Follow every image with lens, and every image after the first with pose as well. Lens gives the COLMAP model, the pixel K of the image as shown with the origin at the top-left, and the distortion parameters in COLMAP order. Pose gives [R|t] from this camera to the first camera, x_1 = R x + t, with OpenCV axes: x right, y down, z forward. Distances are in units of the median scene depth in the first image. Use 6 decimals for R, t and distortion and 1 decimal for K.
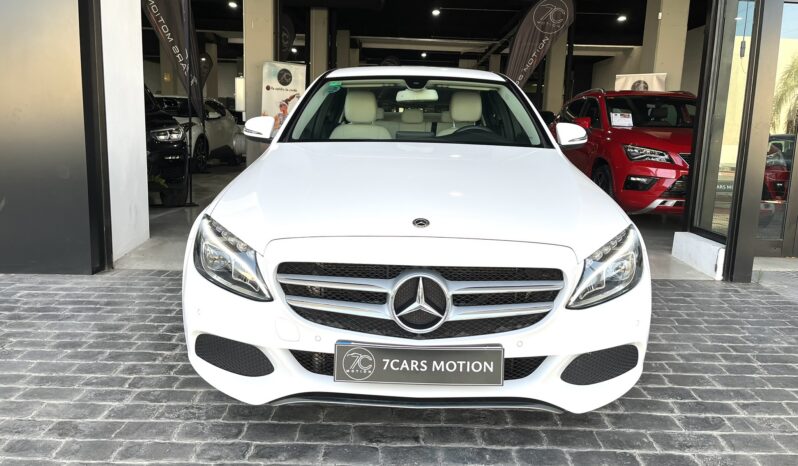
lens RADIAL K [[598.6, 0, 399.0], [0, 598.6, 233.0], [0, 0, 1]] dist [0.021889, -0.005039]
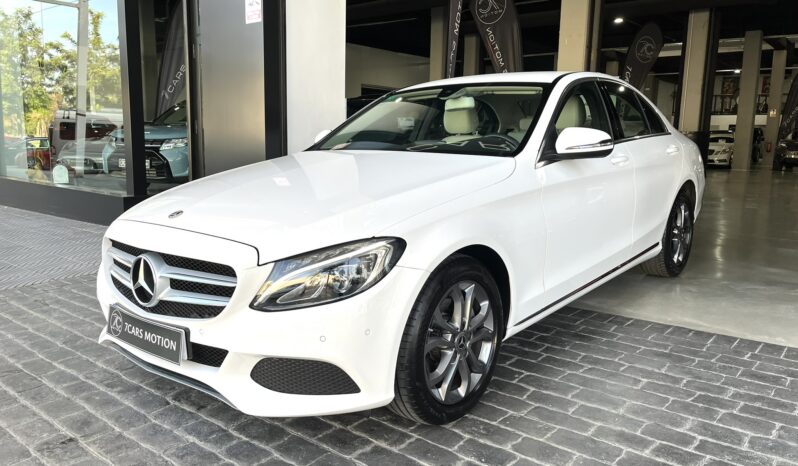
lens RADIAL K [[598.6, 0, 399.0], [0, 598.6, 233.0], [0, 0, 1]] dist [0.021889, -0.005039]
pose [[0.773000, 0.077872, -0.629609, 1.083962], [-0.097123, 0.995265, 0.003855, -0.028343], [0.626928, 0.058170, 0.776903, 0.356960]]
